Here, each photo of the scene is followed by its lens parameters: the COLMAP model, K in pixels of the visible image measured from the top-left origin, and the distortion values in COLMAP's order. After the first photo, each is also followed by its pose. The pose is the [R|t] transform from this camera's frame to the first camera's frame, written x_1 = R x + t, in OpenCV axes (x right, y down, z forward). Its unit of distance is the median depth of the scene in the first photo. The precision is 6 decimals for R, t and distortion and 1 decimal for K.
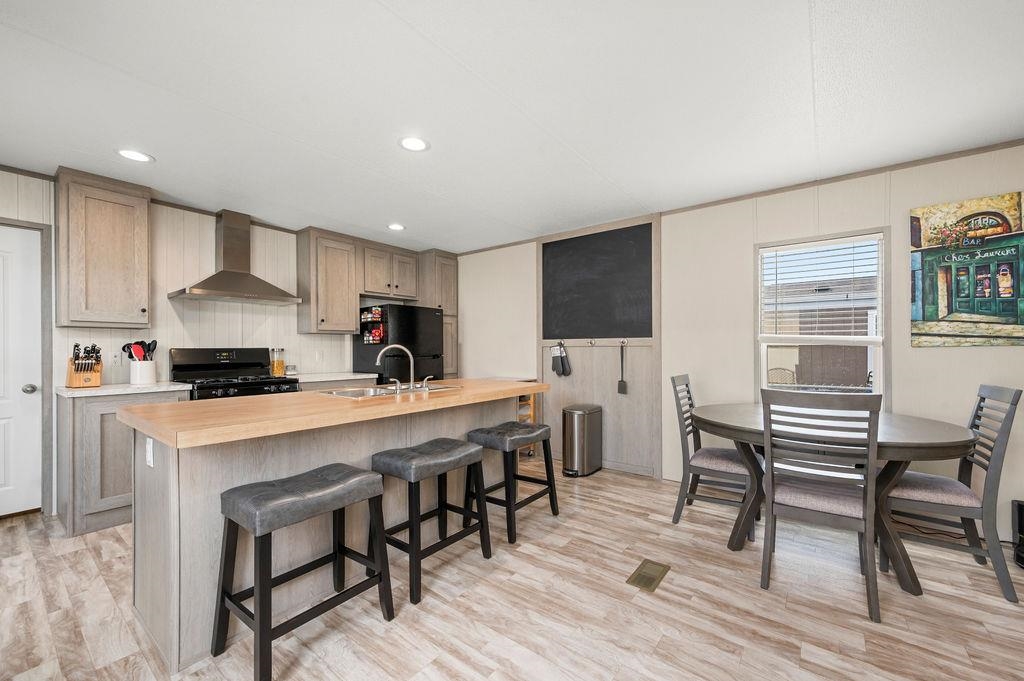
lens RADIAL K [[405.5, 0, 514.7], [0, 405.5, 348.2], [0, 0, 1]] dist [-0.000636, -0.000054]
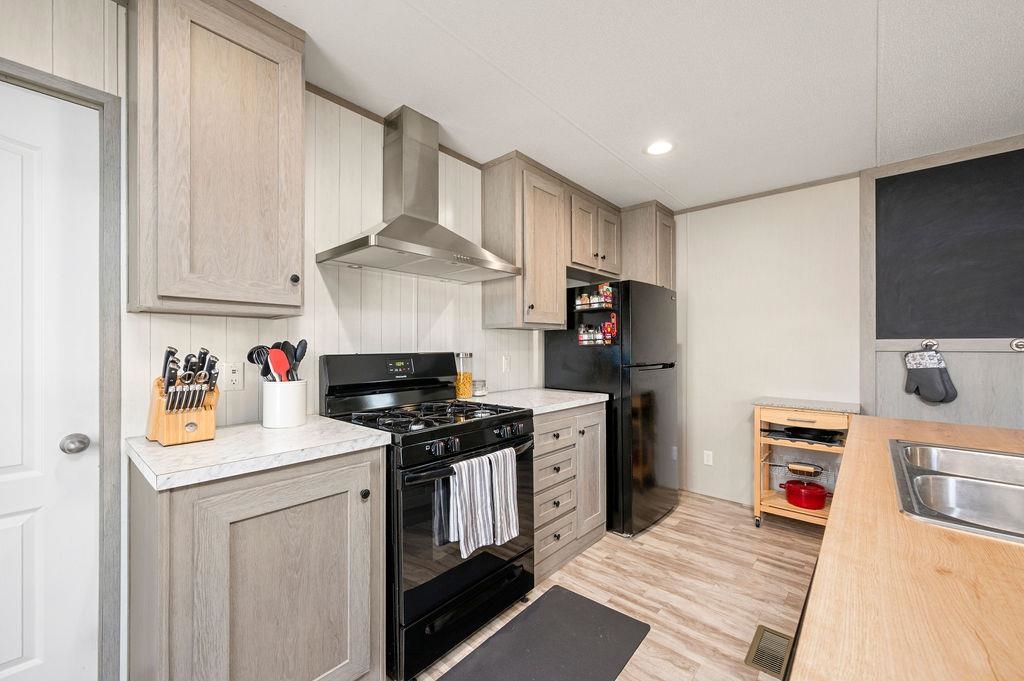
lens RADIAL K [[404.3, 0, 515.0], [0, 404.3, 344.7], [0, 0, 1]] dist [-0.000969, -0.000219]
pose [[0.997185, 0.004068, -0.074876, -0.600373], [-0.004147, 0.999991, -0.000900, -0.014550], [0.074871, 0.001208, 0.997192, 0.523592]]
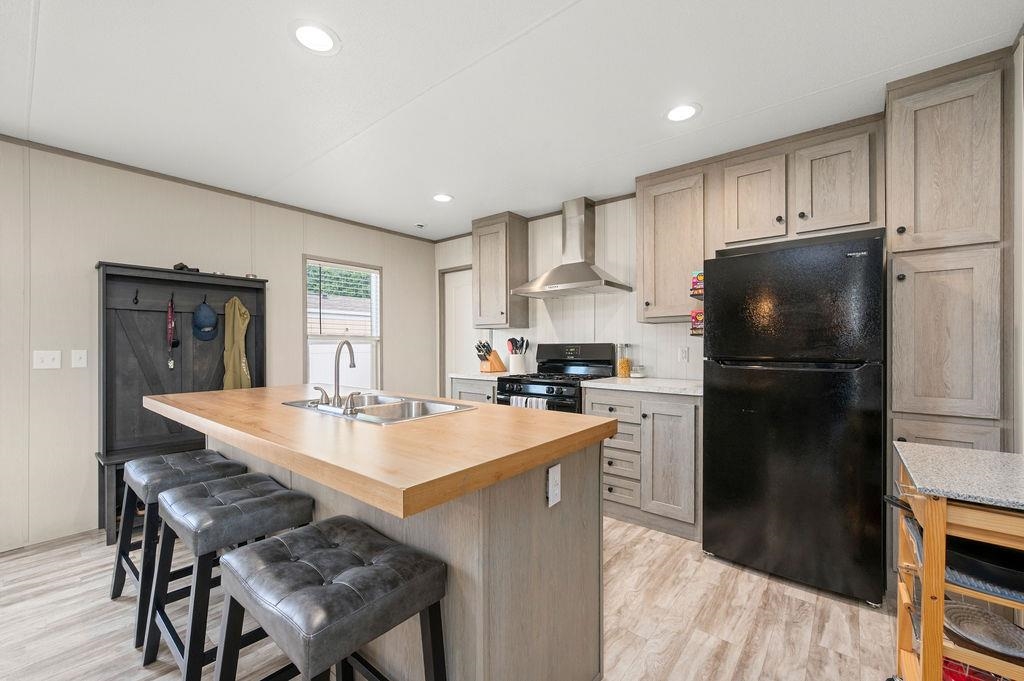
lens RADIAL K [[412.8, 0, 516.9], [0, 412.8, 343.1], [0, 0, 1]] dist [-0.000506, 0.000059]
pose [[-0.029871, -0.001796, -0.999552, 0.327360], [0.003513, 0.999992, -0.001901, -0.000221], [0.999548, -0.003568, -0.029864, 1.053025]]
